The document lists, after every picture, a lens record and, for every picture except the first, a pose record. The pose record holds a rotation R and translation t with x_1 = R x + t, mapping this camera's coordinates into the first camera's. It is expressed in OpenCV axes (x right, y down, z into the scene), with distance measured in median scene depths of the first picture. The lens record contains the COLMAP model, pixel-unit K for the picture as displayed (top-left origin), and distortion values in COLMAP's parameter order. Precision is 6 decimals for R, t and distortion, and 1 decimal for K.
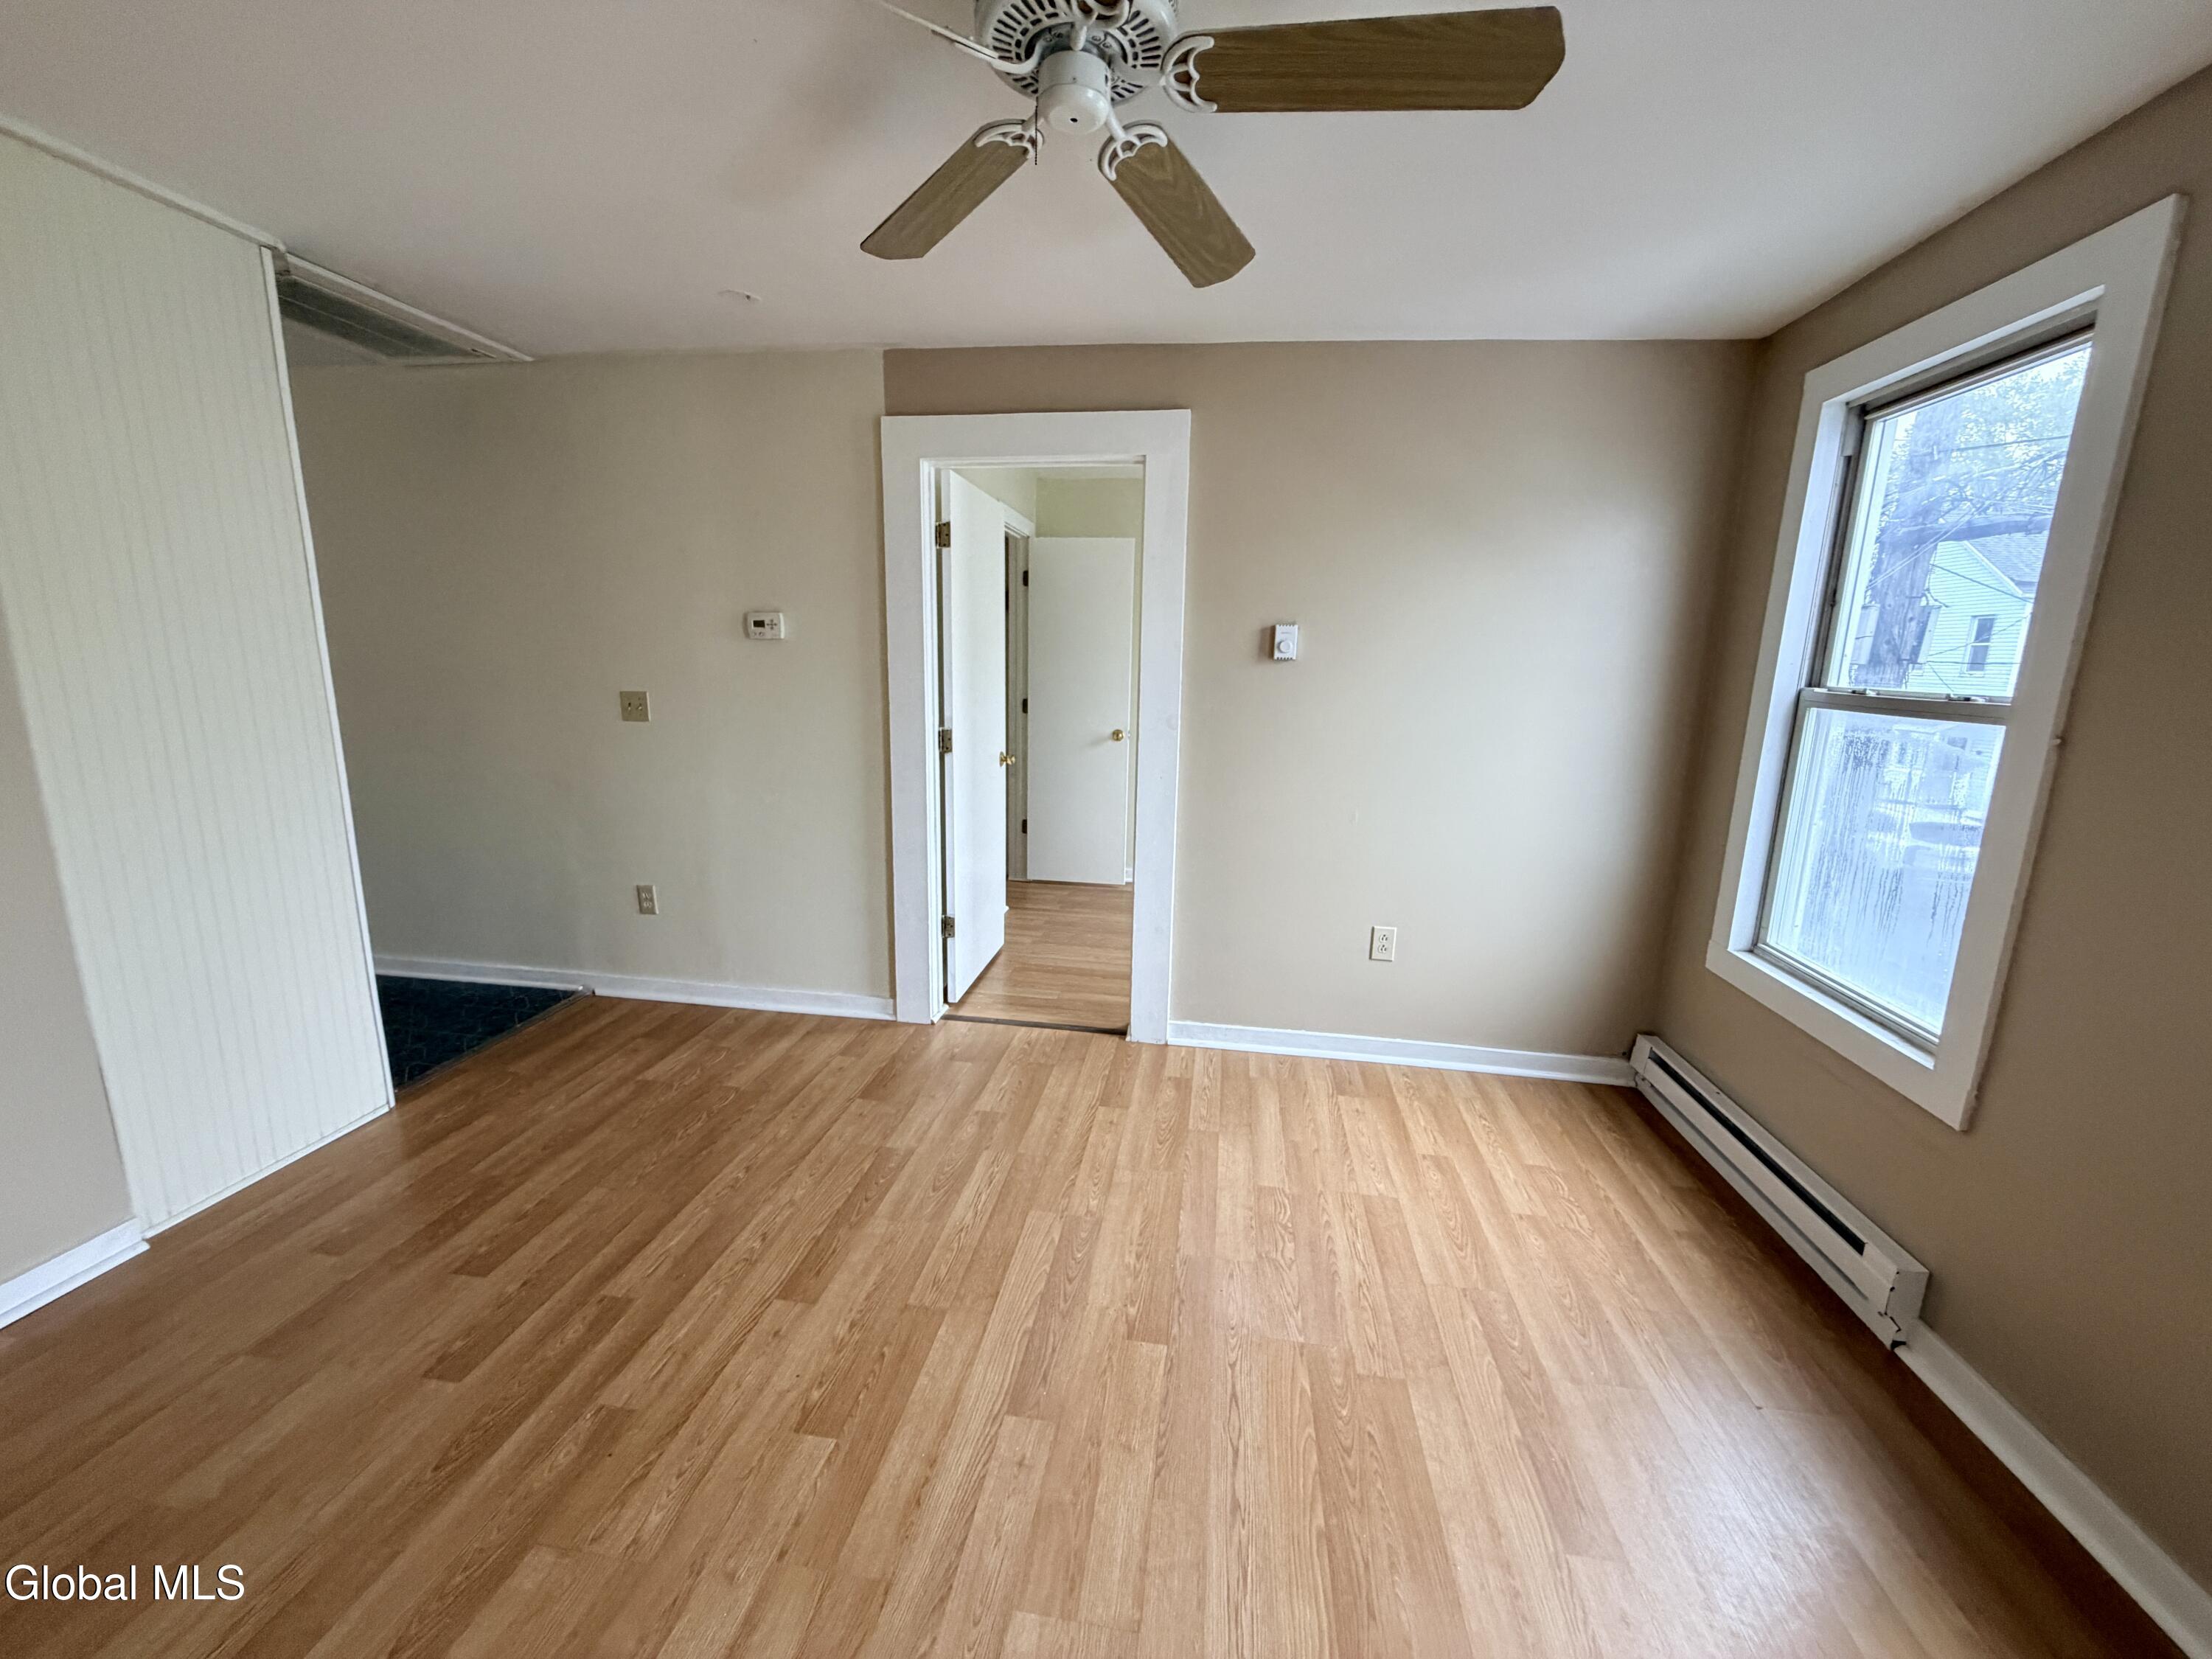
lens RADIAL K [[881.0, 0, 1100.8], [0, 881.0, 828.4], [0, 0, 1]] dist [0.000511, -0.000198]
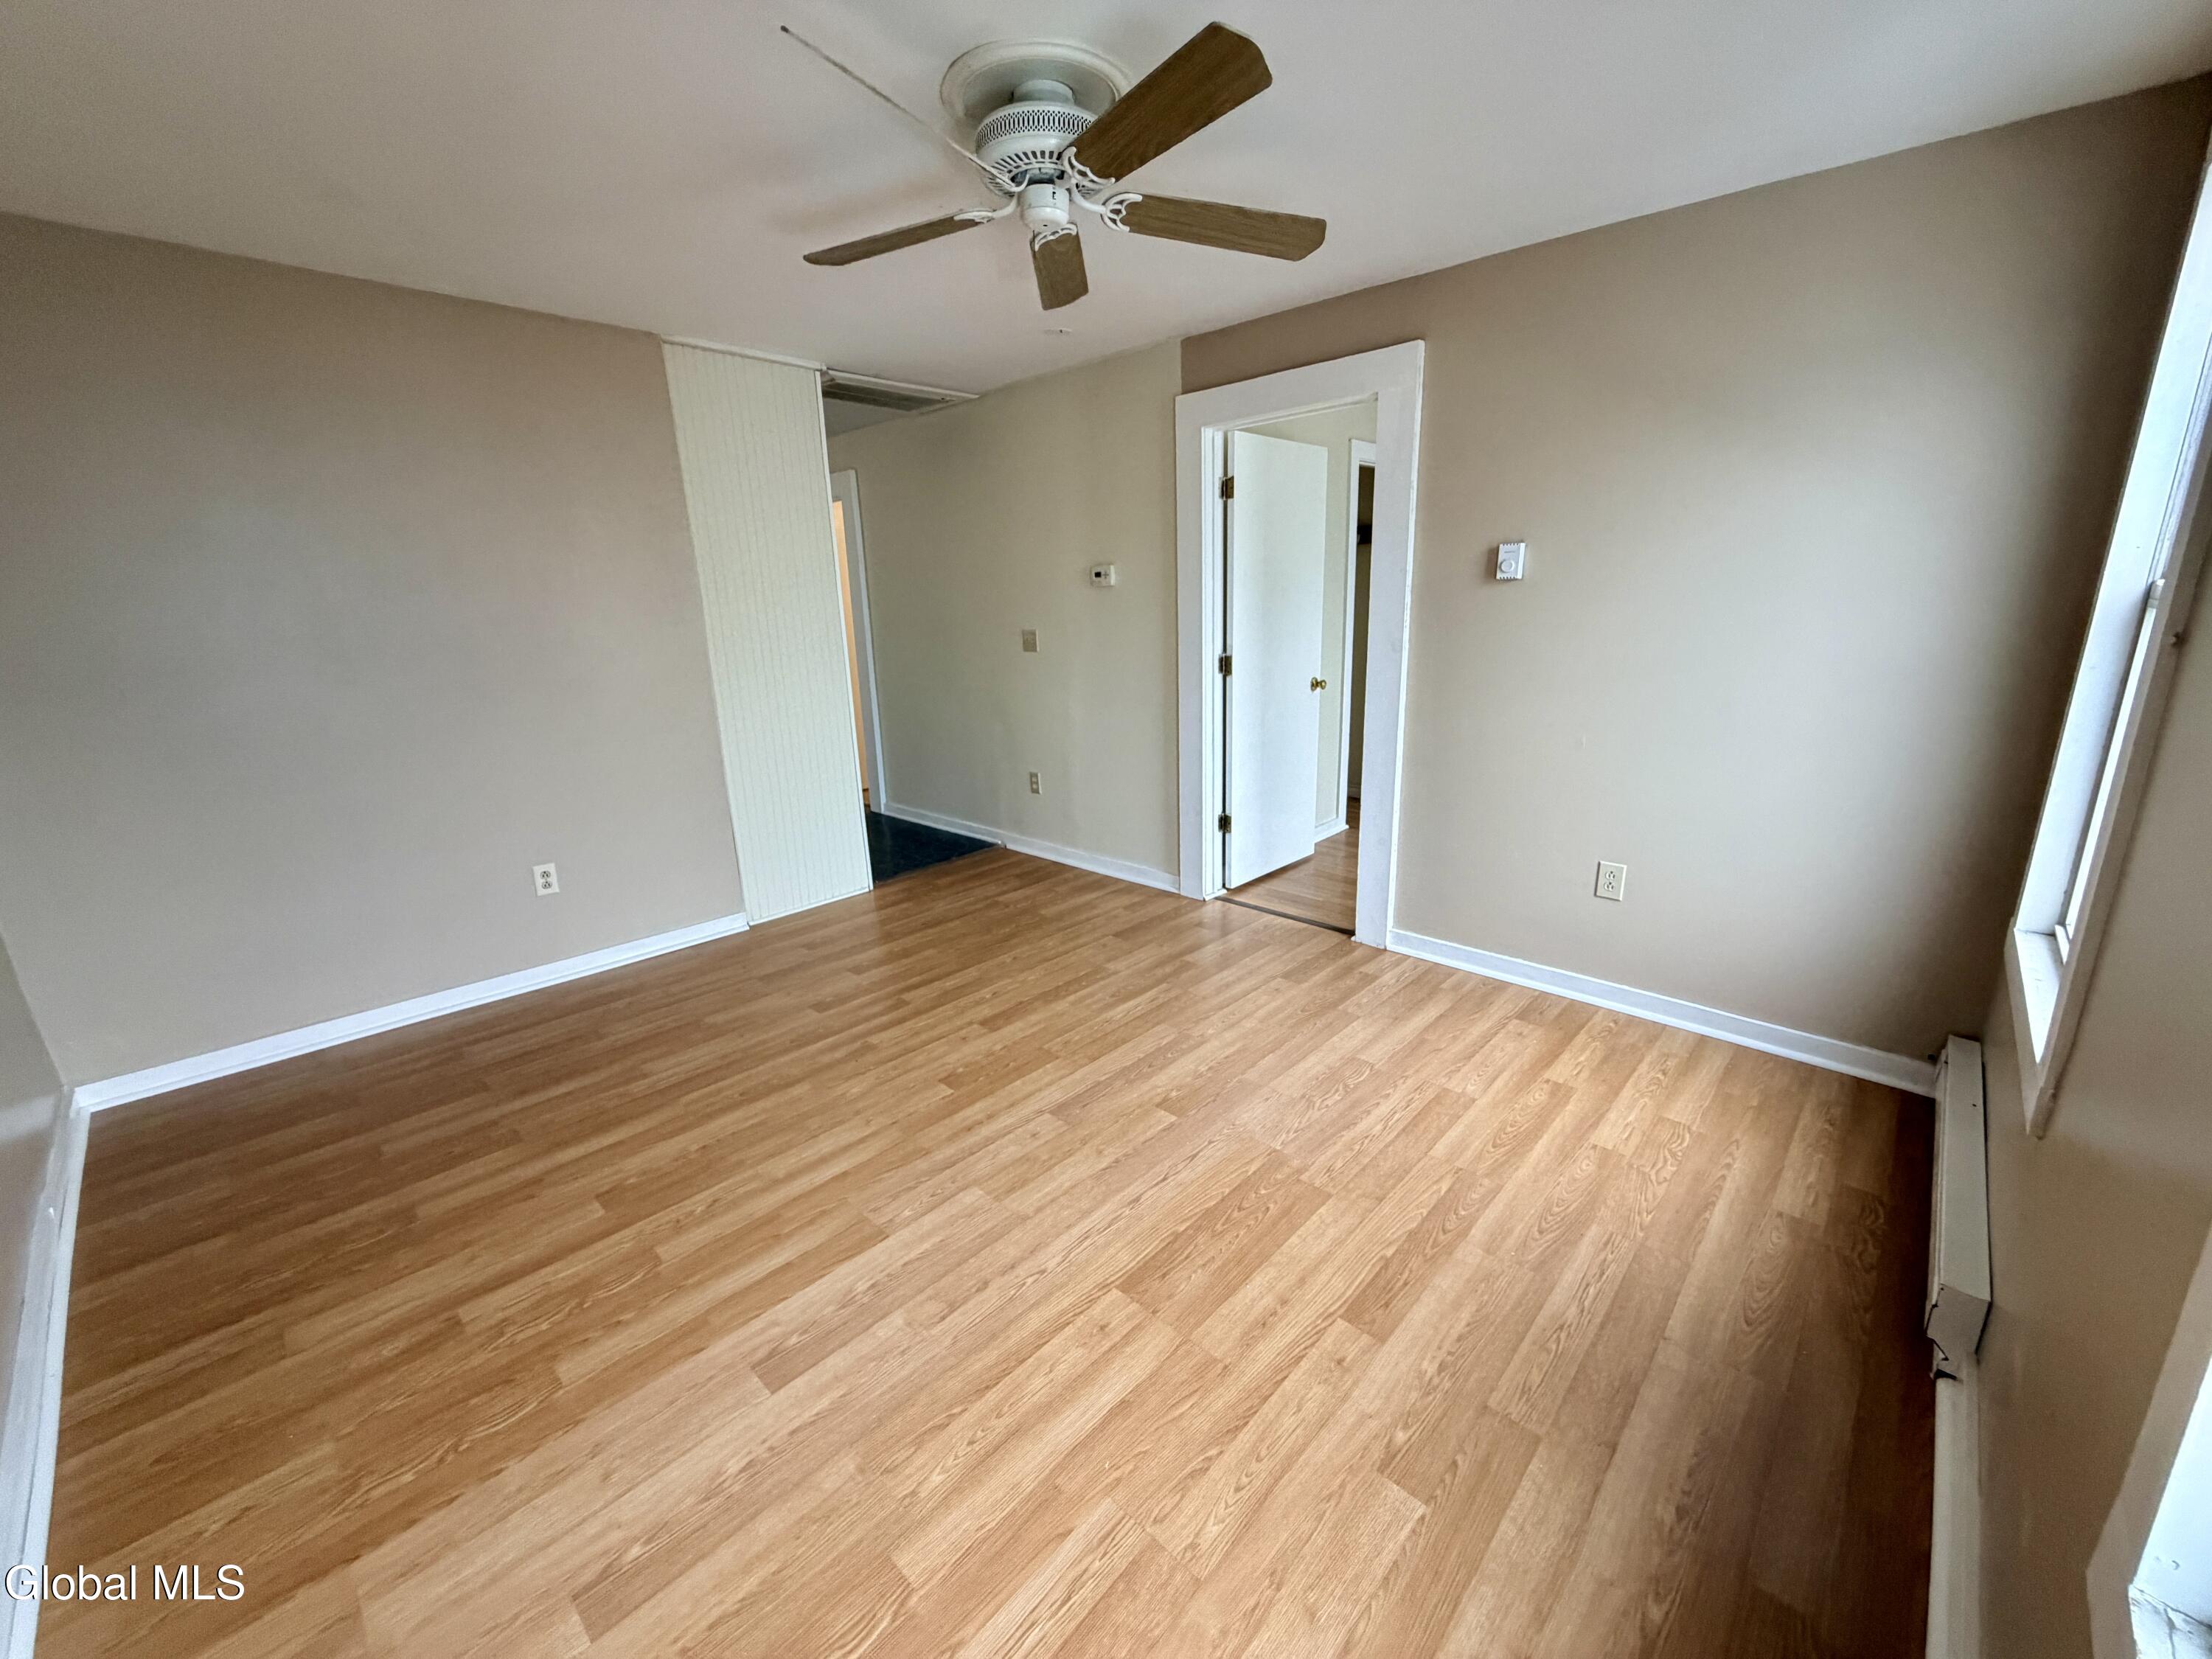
lens RADIAL K [[881.0, 0, 1100.8], [0, 881.0, 828.4], [0, 0, 1]] dist [0.000511, -0.000198]
pose [[0.815467, 0.102767, -0.569608, 0.510558], [-0.064288, 0.994104, 0.087316, 0.035057], [0.575222, -0.034585, 0.817266, -0.098460]]
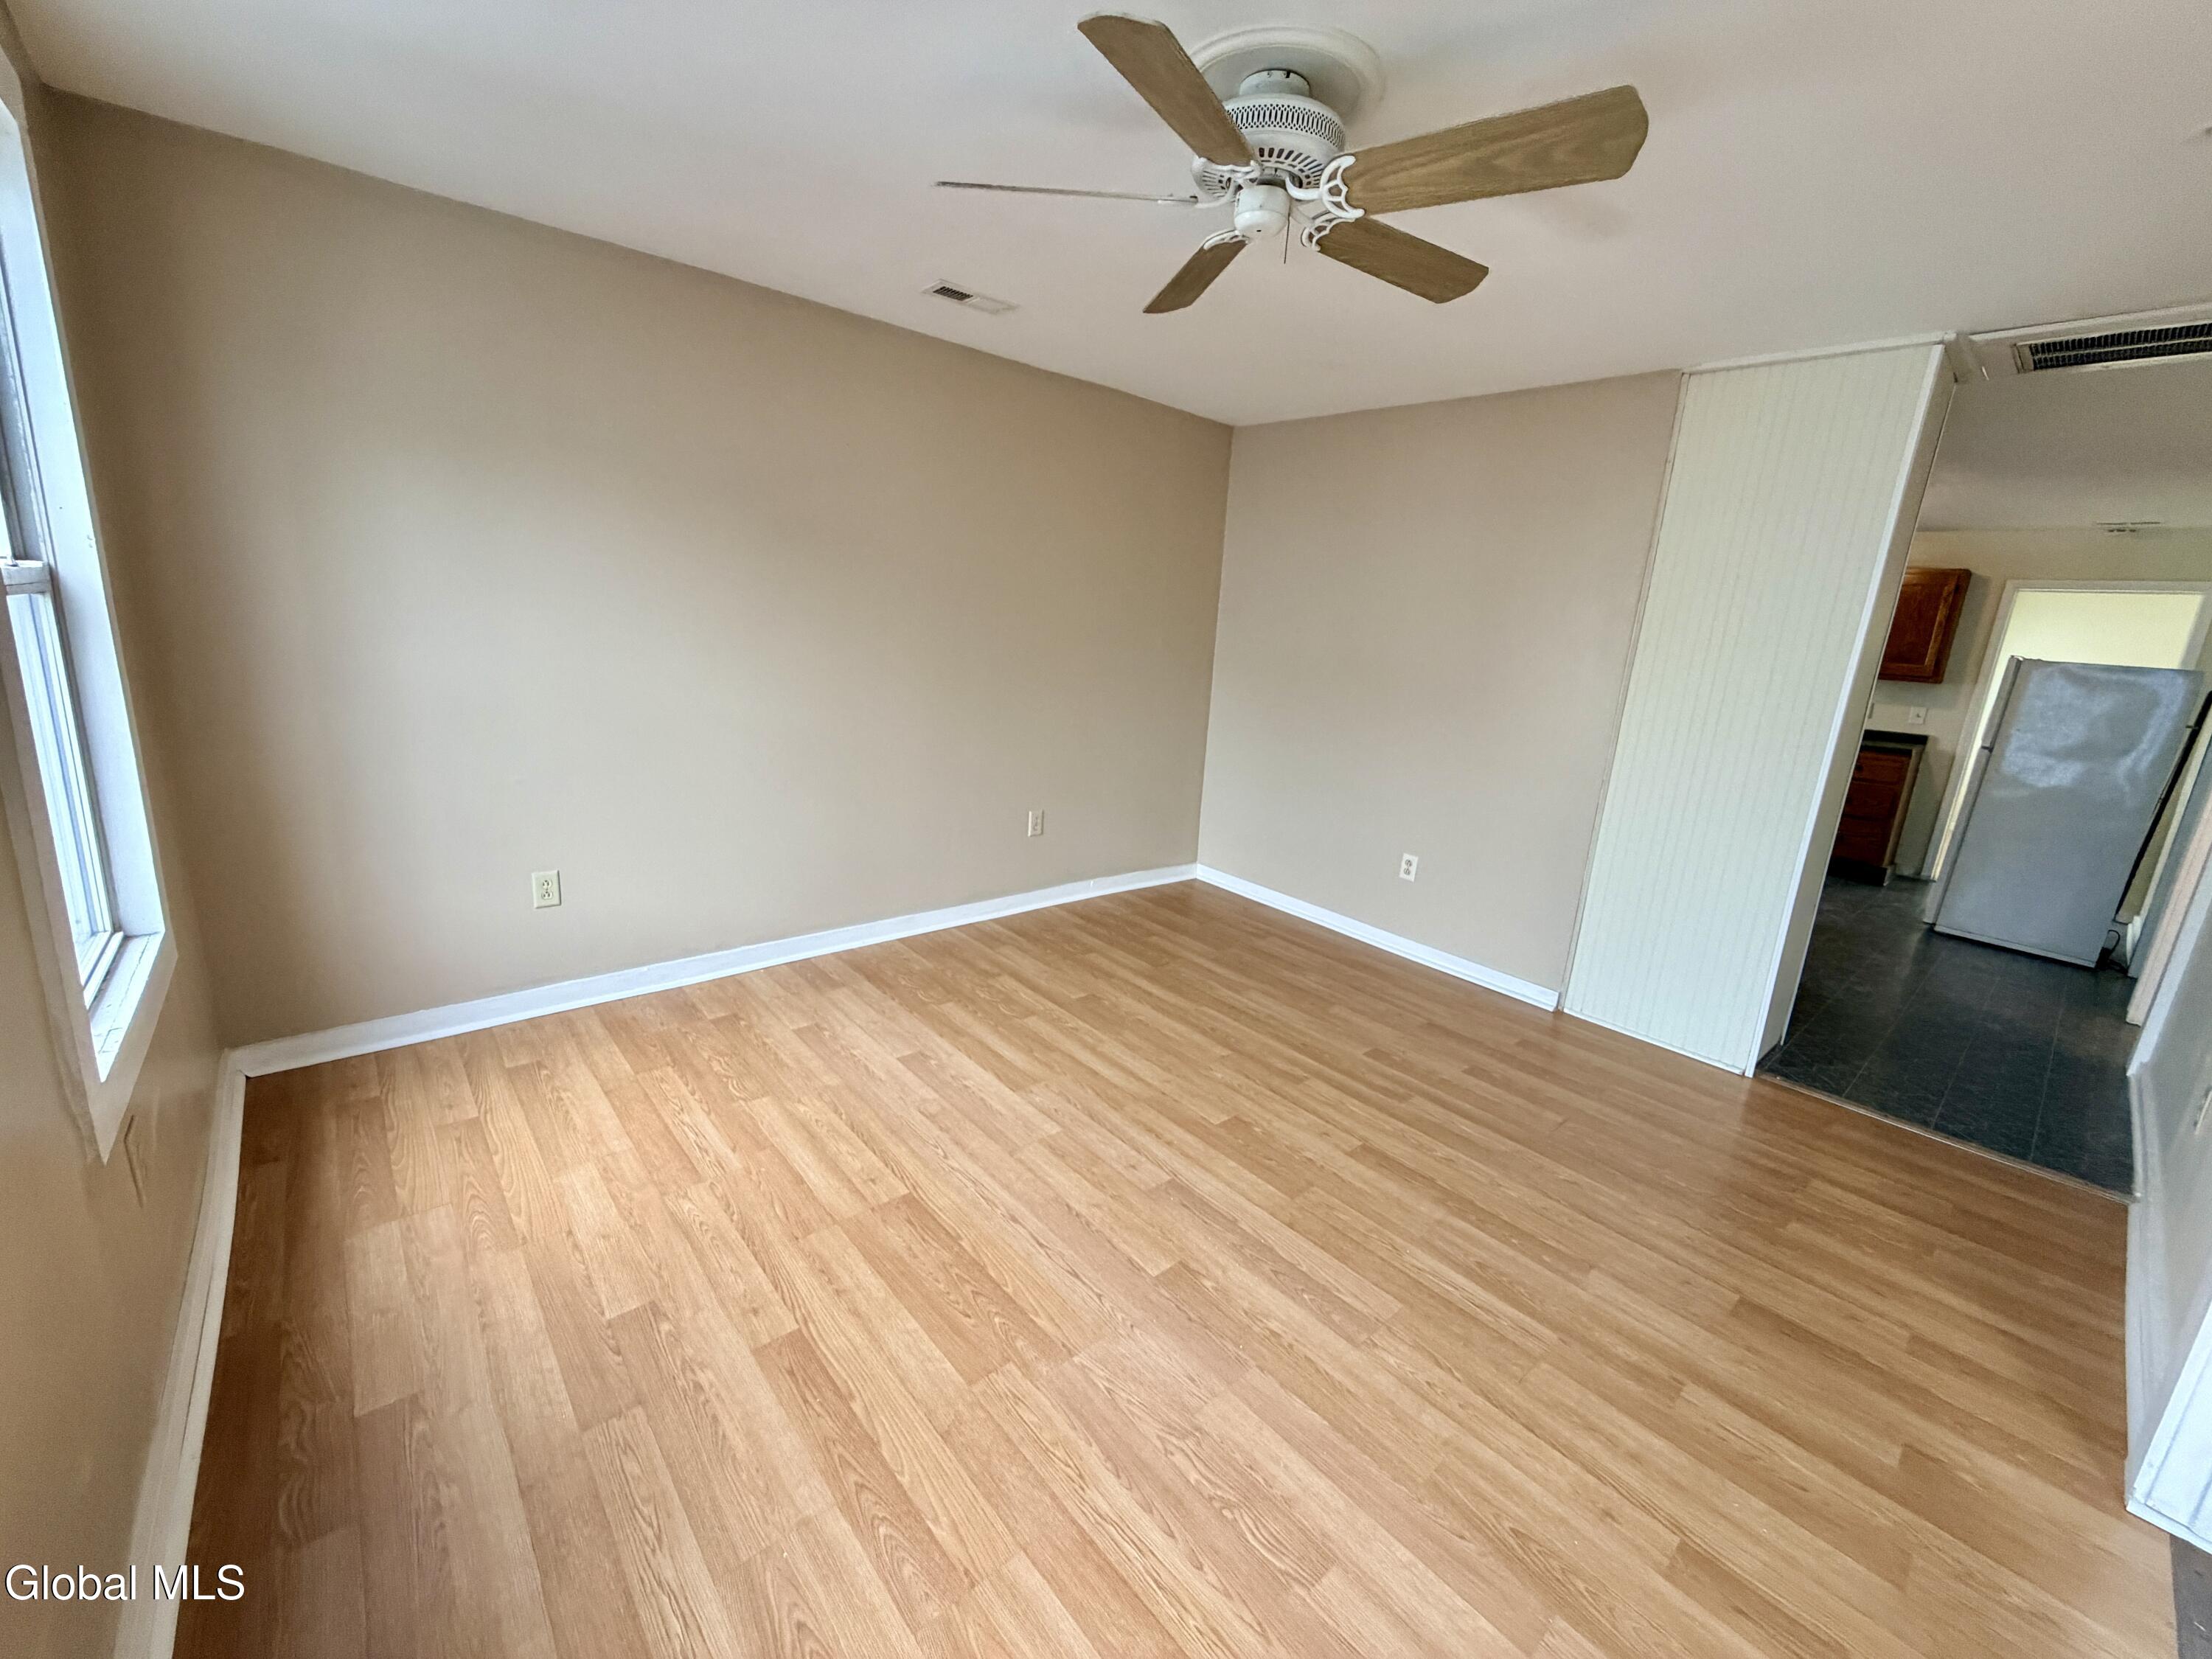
lens RADIAL K [[882.8, 0, 1102.9], [0, 882.8, 828.4], [0, 0, 1]] dist [0.001200, -0.000065]
pose [[-0.645738, 0.105841, -0.756188, 0.640193], [-0.232155, 0.916247, 0.326490, -0.179880], [0.727411, 0.386380, -0.567084, 1.000092]]
